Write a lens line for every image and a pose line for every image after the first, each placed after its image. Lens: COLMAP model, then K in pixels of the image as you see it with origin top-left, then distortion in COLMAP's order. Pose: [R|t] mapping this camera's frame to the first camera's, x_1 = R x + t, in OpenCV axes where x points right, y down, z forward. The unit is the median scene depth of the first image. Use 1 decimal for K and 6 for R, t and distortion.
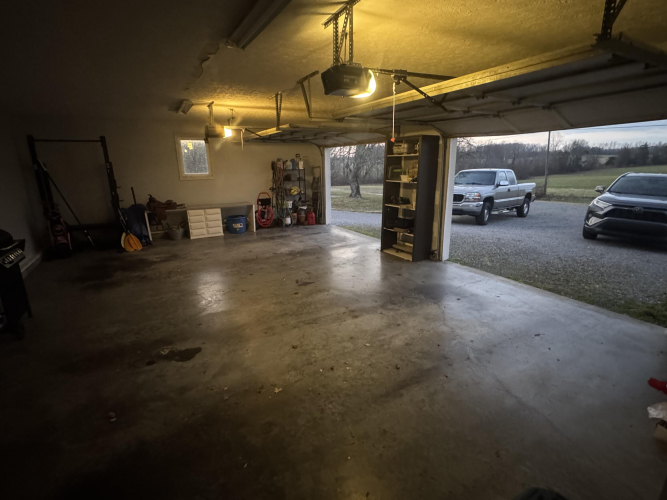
lens RADIAL K [[329.7, 0, 333.4], [0, 329.7, 250.6], [0, 0, 1]] dist [-0.003410, -0.000189]
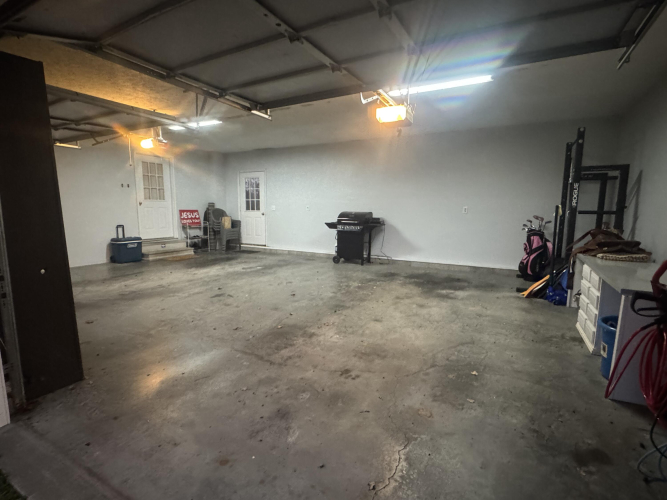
lens RADIAL K [[329.7, 0, 331.1], [0, 329.7, 250.9], [0, 0, 1]] dist [-0.003410, -0.000189]
pose [[-0.853457, 0.079034, -0.515136, 0.101517], [-0.129434, 0.925322, 0.356407, -0.344372], [0.504835, 0.370854, -0.779493, 1.602323]]
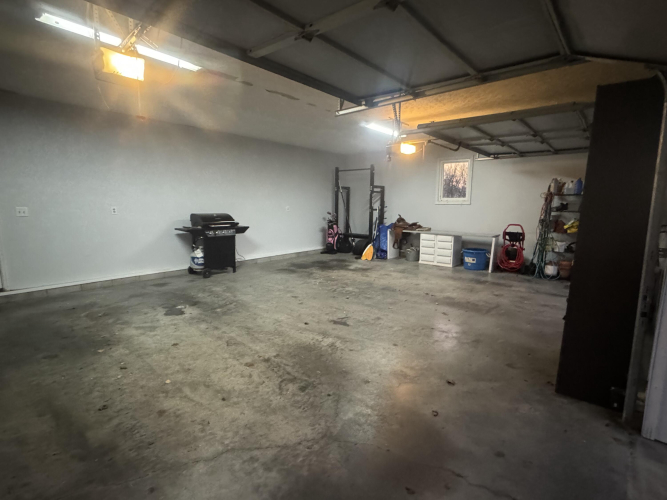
lens RADIAL K [[329.7, 0, 331.8], [0, 329.7, 247.9], [0, 0, 1]] dist [-0.003410, -0.000189]
pose [[0.339302, 0.147683, -0.929012, 0.524409], [-0.257439, 0.964473, 0.059295, -0.096560], [0.904765, 0.219045, 0.365267, 0.567945]]
